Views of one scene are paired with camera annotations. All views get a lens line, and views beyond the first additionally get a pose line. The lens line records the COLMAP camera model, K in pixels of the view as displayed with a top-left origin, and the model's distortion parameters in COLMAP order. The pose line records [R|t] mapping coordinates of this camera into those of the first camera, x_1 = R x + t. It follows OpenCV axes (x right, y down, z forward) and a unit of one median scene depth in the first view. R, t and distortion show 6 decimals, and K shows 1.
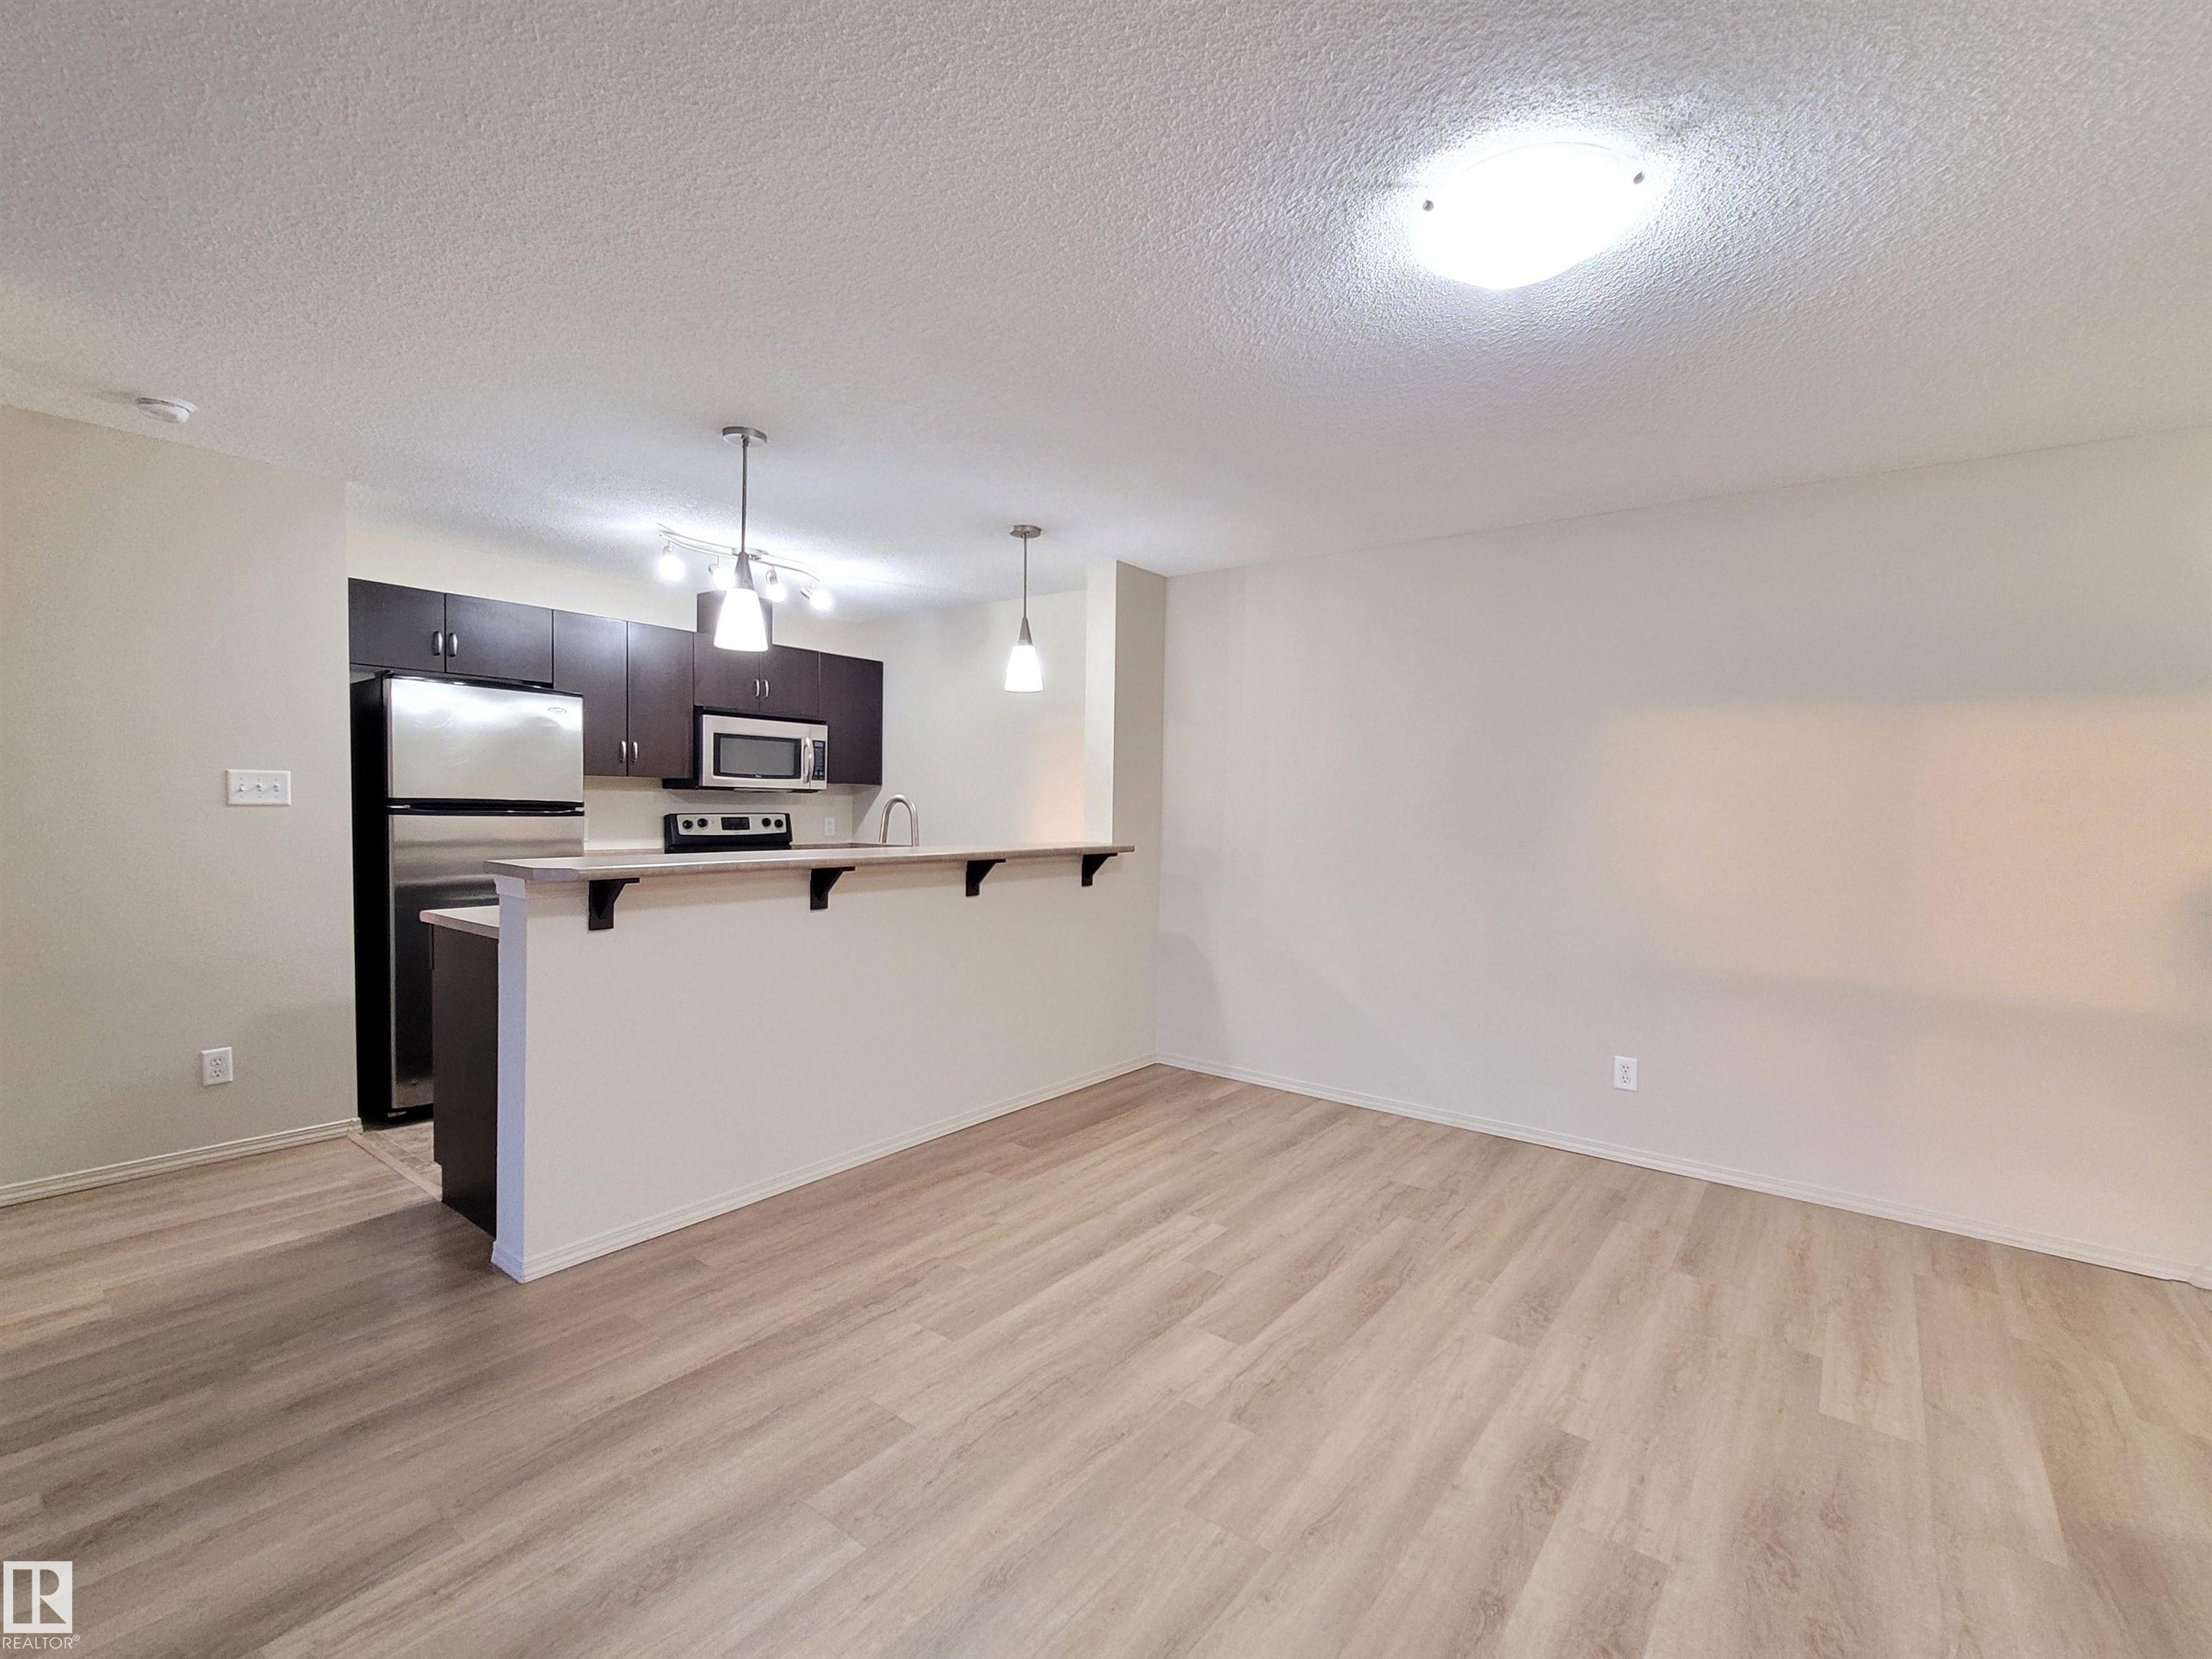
lens RADIAL K [[983.5, 0, 1100.7], [0, 983.5, 843.0], [0, 0, 1]] dist [0.002425, -0.000401]
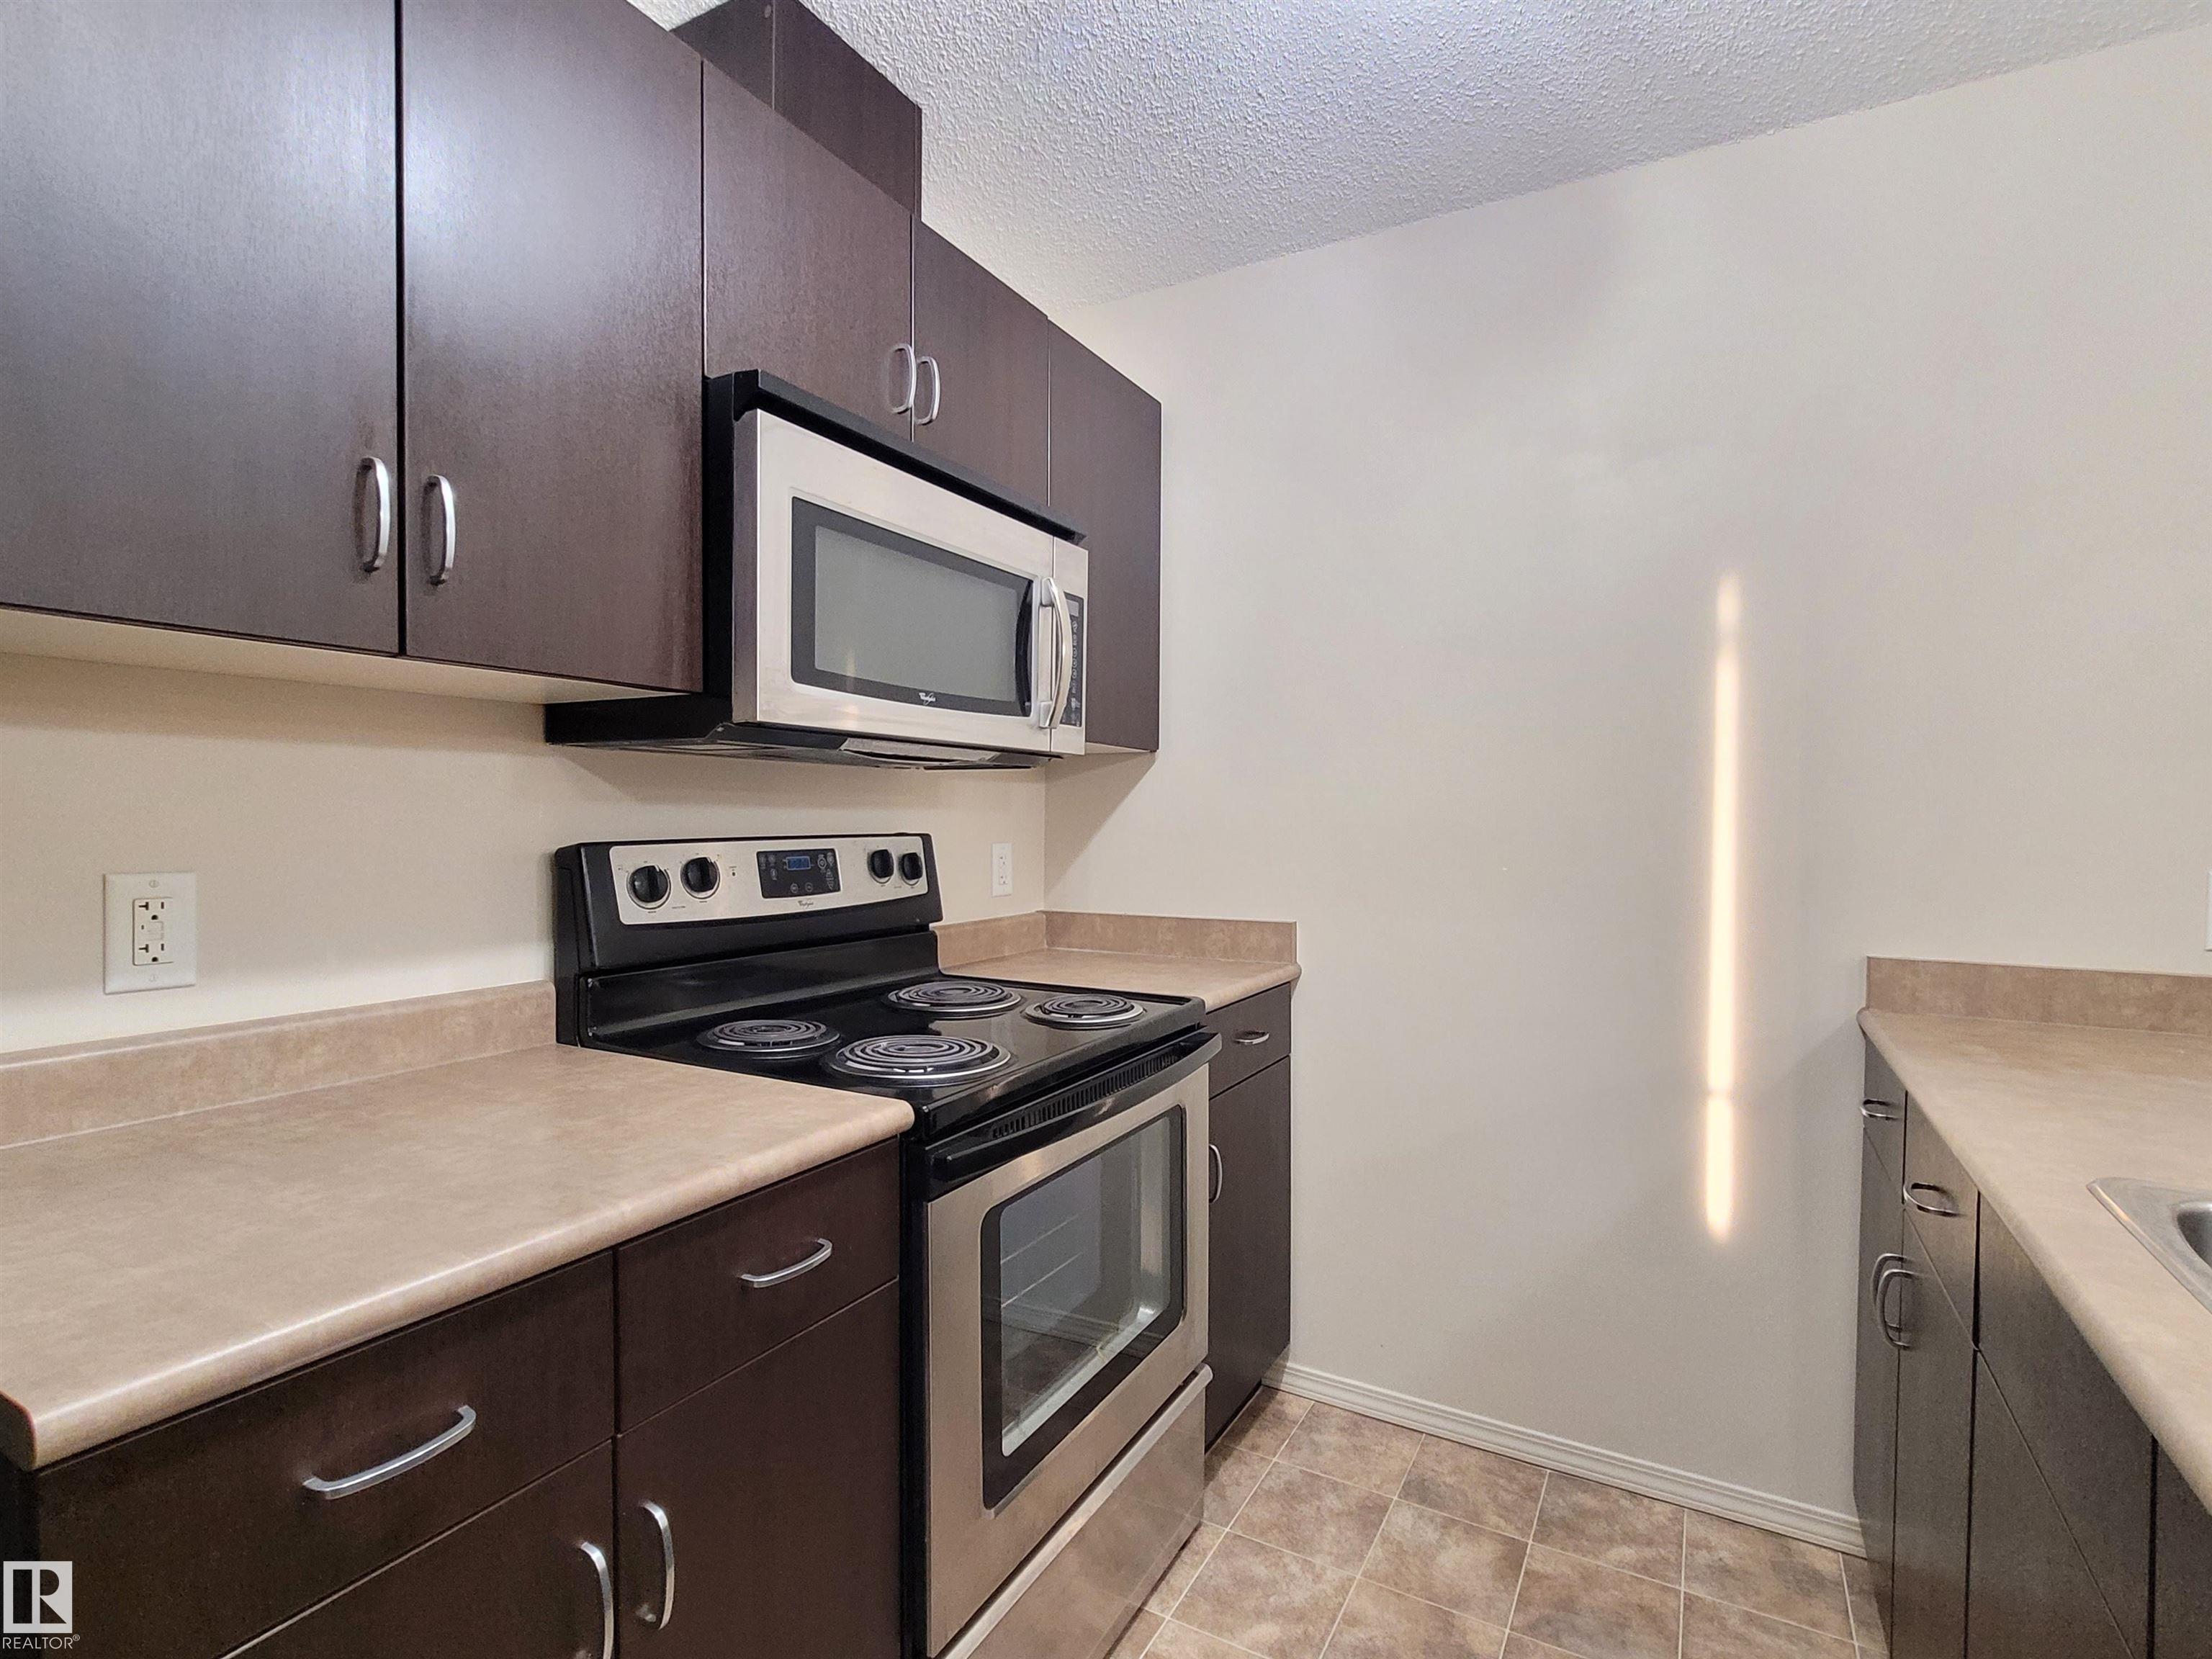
lens RADIAL K [[1080.3, 0, 1110.6], [0, 1080.3, 843.2], [0, 0, 1]] dist [0.002270, -0.000538]
pose [[0.988013, -0.015782, 0.153563, -0.357938], [0.017839, 0.999769, -0.012025, -0.024919], [-0.153337, 0.014620, 0.988066, 0.731135]]
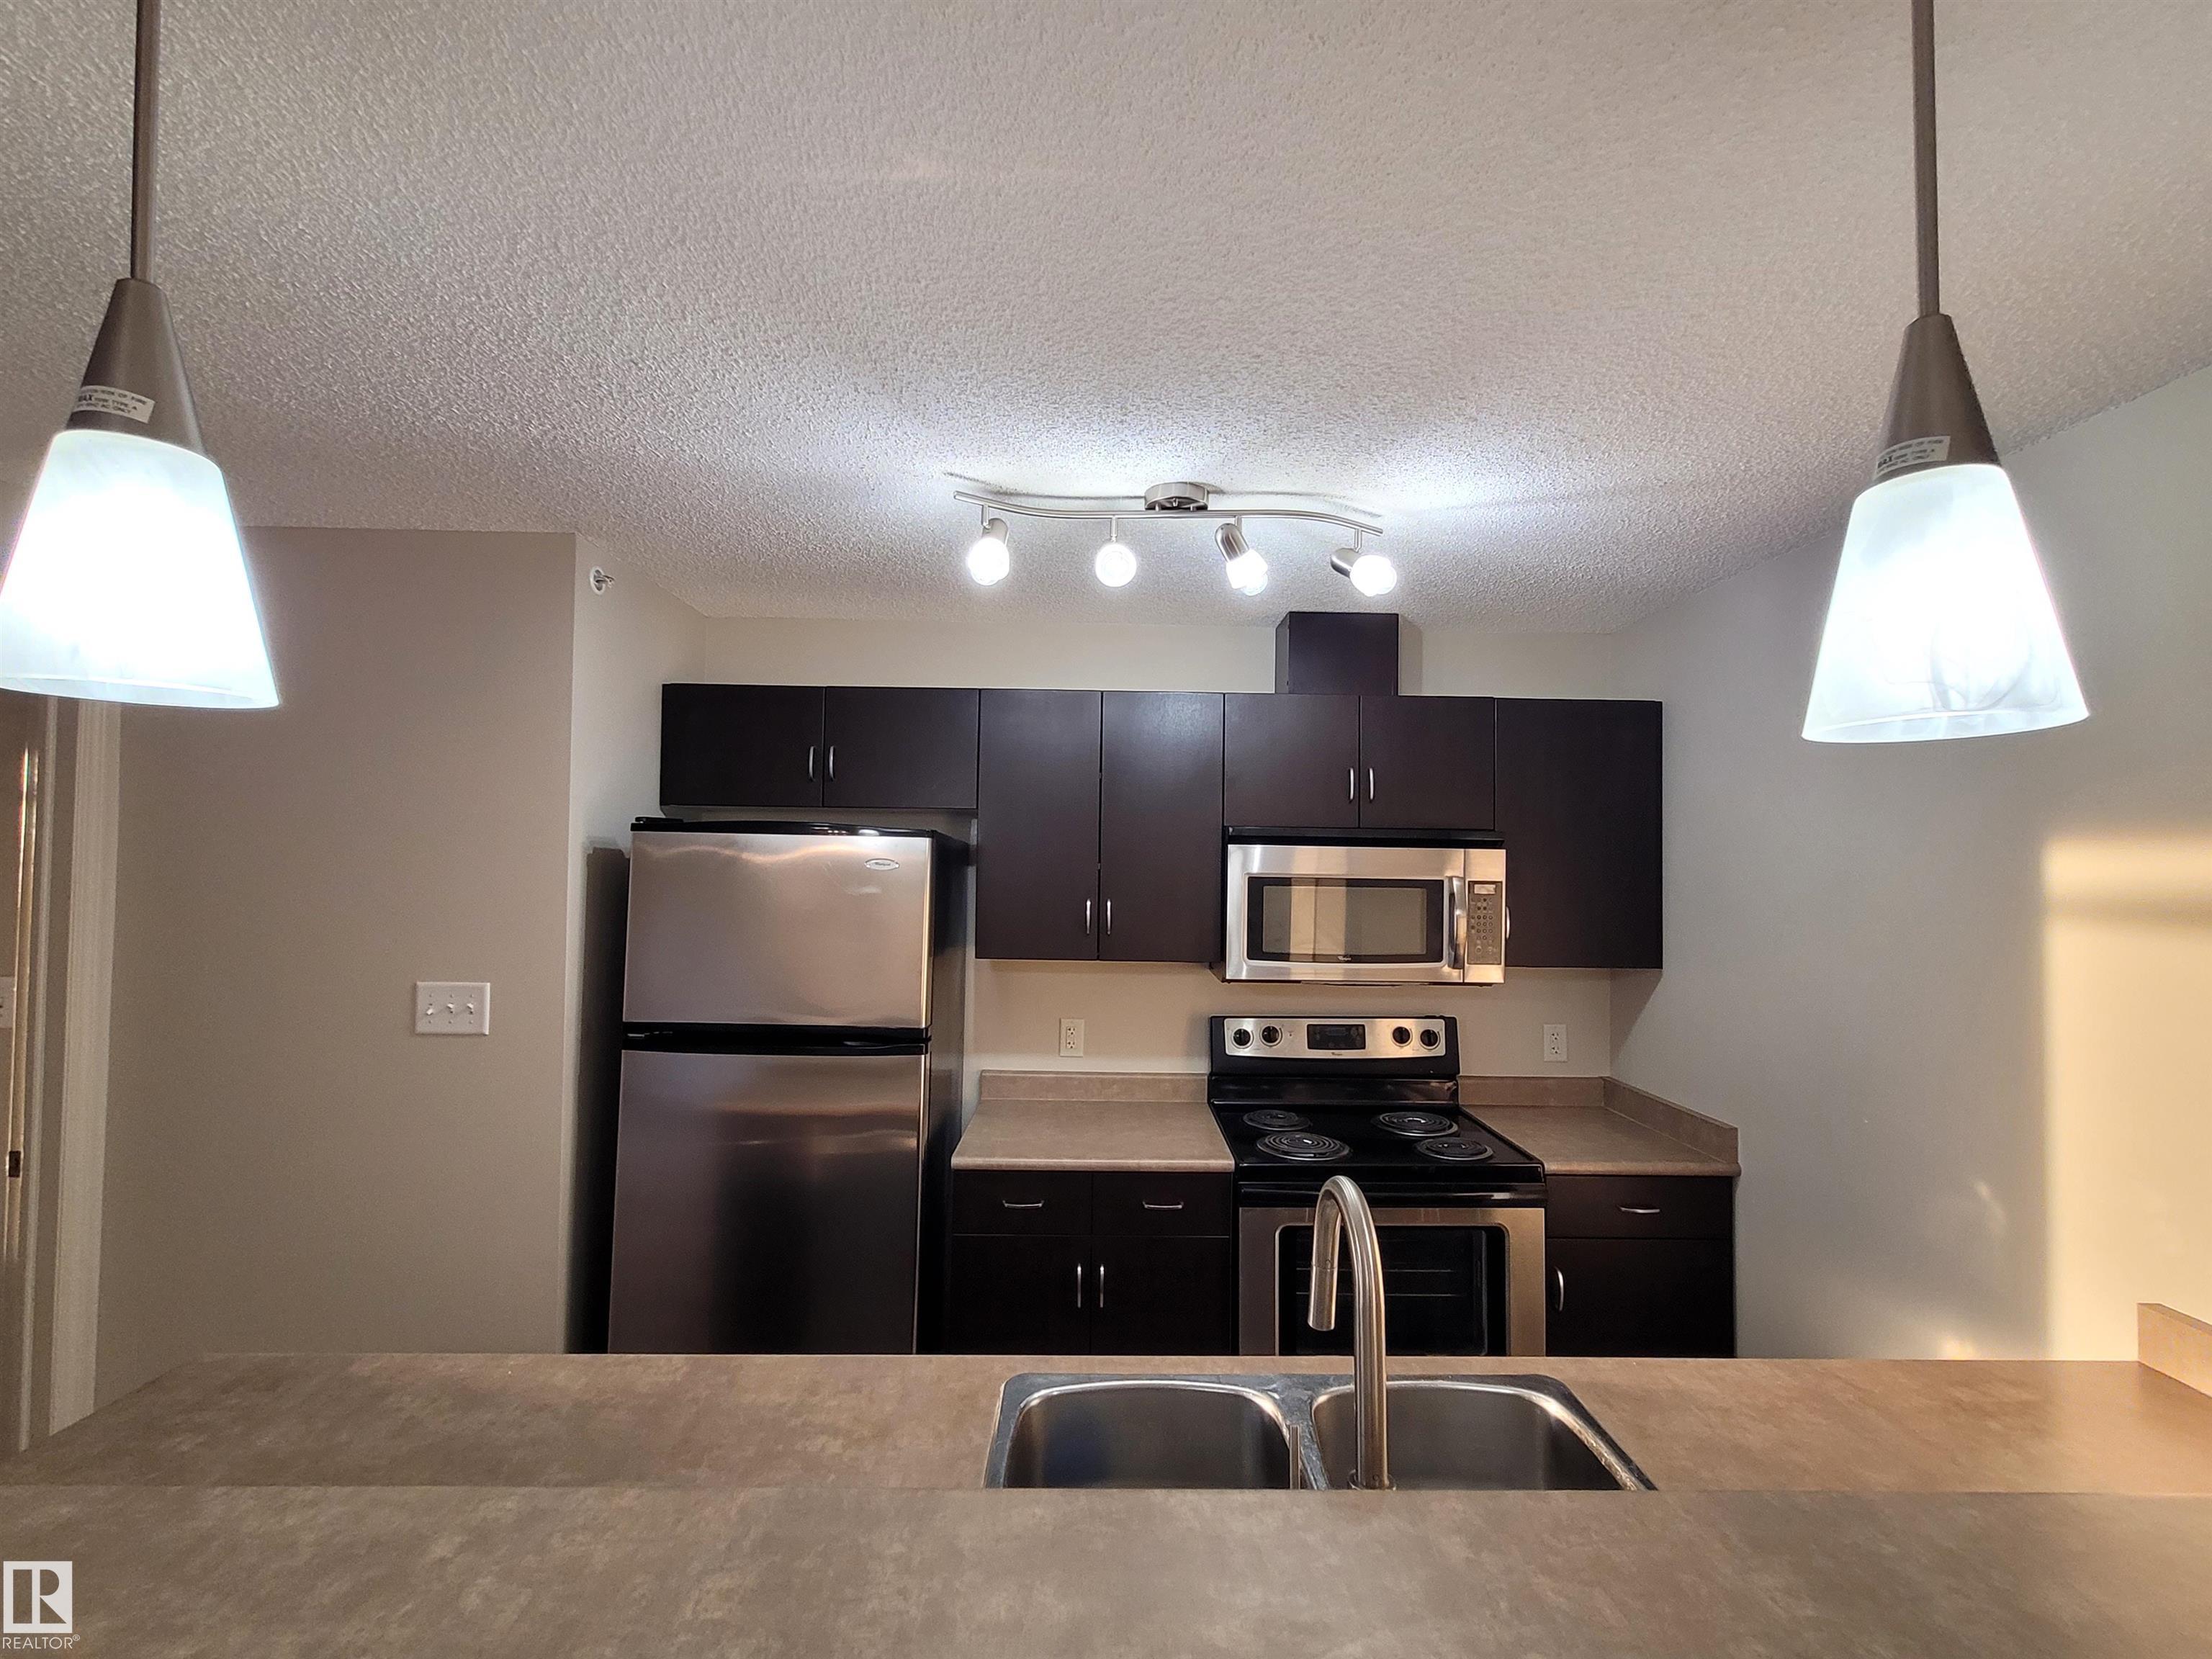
lens RADIAL K [[994.3, 0, 1114.2], [0, 994.3, 843.2], [0, 0, 1]] dist [0.000323, 0.000221]
pose [[0.629384, -0.026792, -0.776632, -0.026150], [-0.035250, 0.997392, -0.062975, -0.093951], [0.776294, 0.067012, 0.626799, 0.607712]]
